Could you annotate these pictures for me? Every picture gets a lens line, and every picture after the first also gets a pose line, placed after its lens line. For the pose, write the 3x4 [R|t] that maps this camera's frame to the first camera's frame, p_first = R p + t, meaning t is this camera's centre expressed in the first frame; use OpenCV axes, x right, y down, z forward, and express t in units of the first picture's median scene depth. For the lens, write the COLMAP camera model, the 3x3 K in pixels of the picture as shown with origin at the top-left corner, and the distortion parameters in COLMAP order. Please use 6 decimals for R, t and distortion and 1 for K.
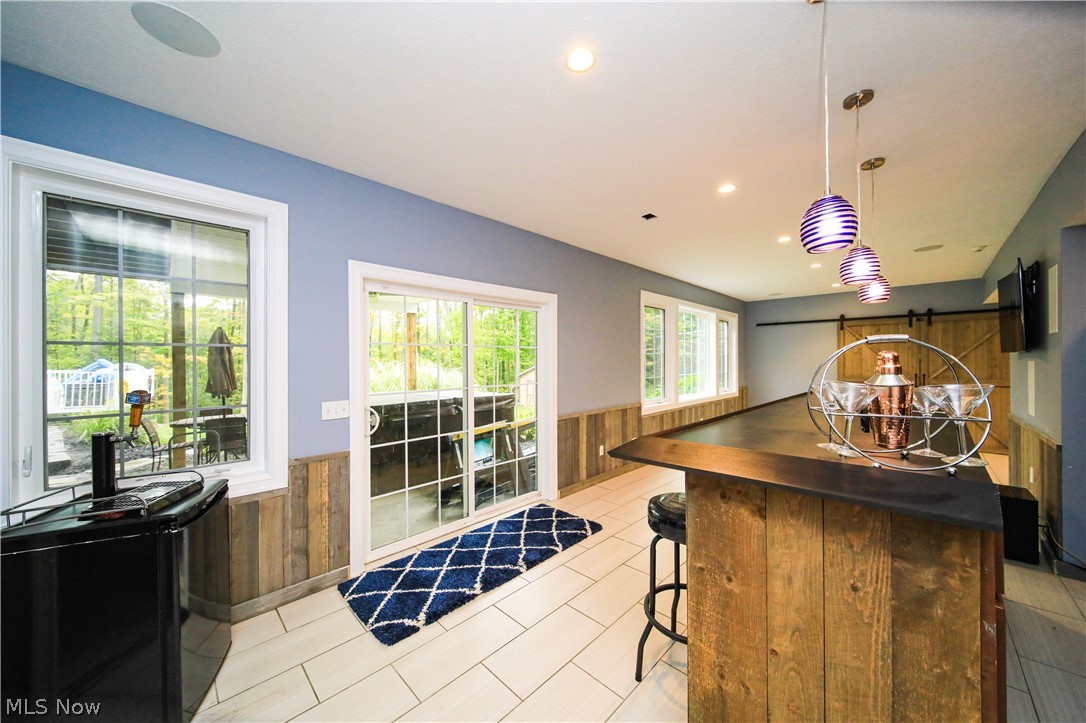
lens RADIAL K [[379.9, 0, 545.0], [0, 379.9, 361.8], [0, 0, 1]] dist [0.002798, -0.000014]
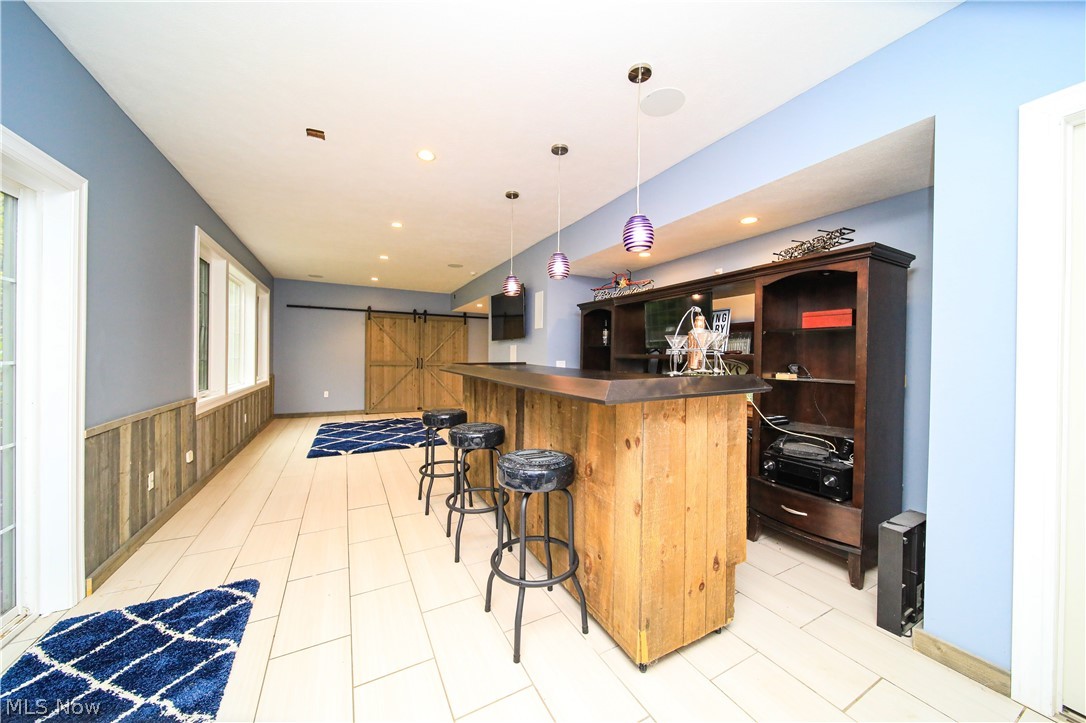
lens RADIAL K [[379.9, 0, 545.0], [0, 379.9, 359.7], [0, 0, 1]] dist [0.002798, -0.000014]
pose [[0.299354, -0.001096, 0.954141, -0.269026], [-0.009274, 0.999949, 0.004058, 0.048241], [-0.954097, -0.010063, 0.299329, 0.300030]]
